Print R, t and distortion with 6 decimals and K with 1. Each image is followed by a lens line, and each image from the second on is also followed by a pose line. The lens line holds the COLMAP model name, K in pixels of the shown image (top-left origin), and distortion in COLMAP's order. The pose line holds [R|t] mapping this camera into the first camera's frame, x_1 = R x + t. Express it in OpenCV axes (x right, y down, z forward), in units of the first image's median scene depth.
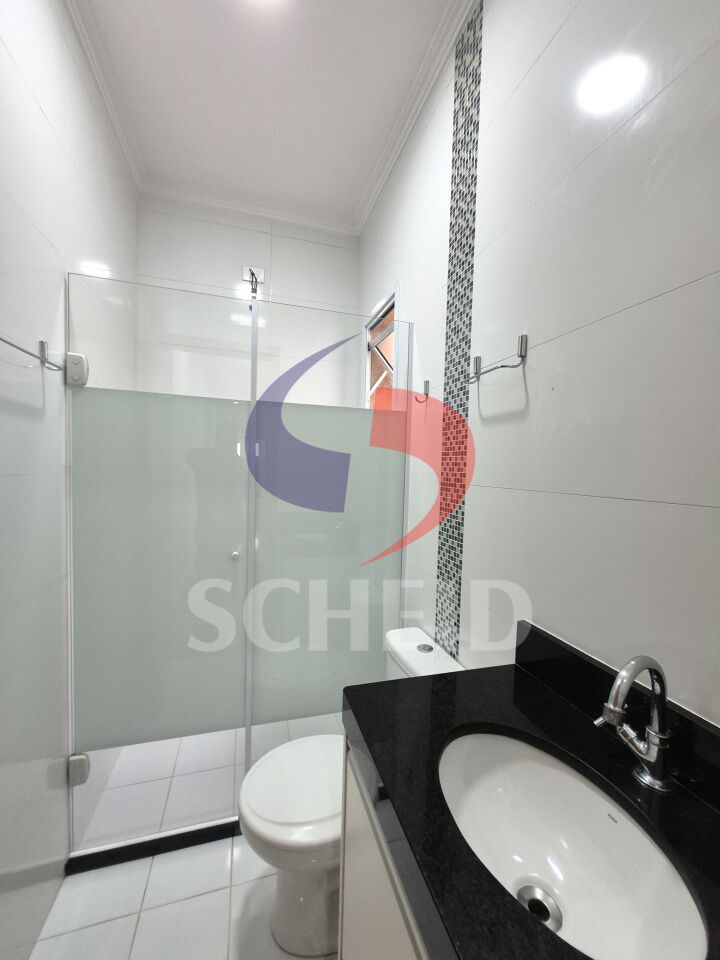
lens RADIAL K [[376.6, 0, 355.2], [0, 376.6, 481.5], [0, 0, 1]] dist [0.003411, 0.001917]
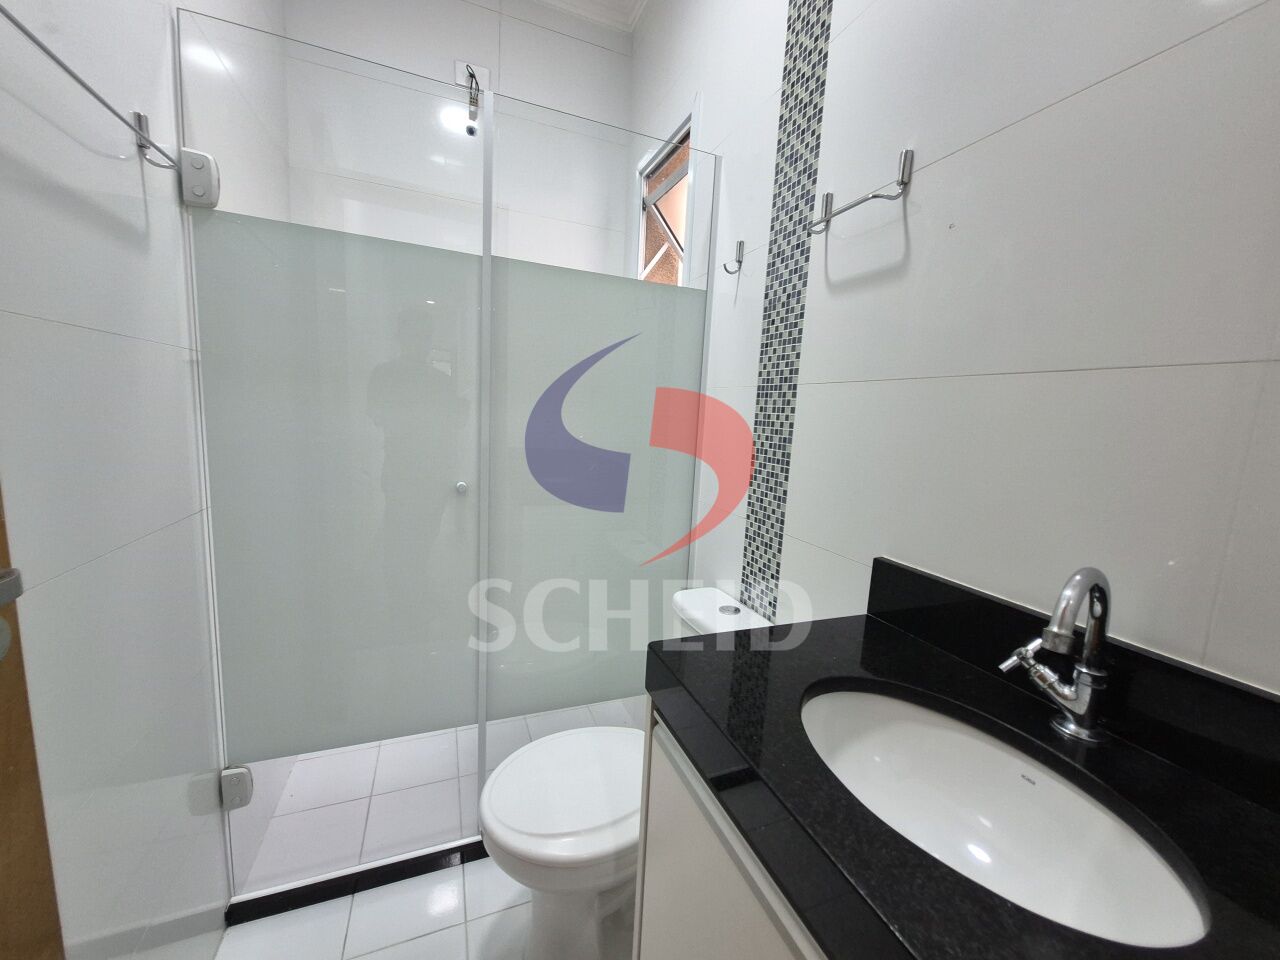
lens RADIAL K [[502.2, 0, 642.7], [0, 502.2, 475.7], [0, 0, 1]] dist [0.003411, 0.001917]
pose [[0.994720, 0.010060, 0.102134, -0.093591], [-0.019296, 0.995768, 0.089849, 0.097387], [-0.100798, -0.091345, 0.990705, 0.062651]]
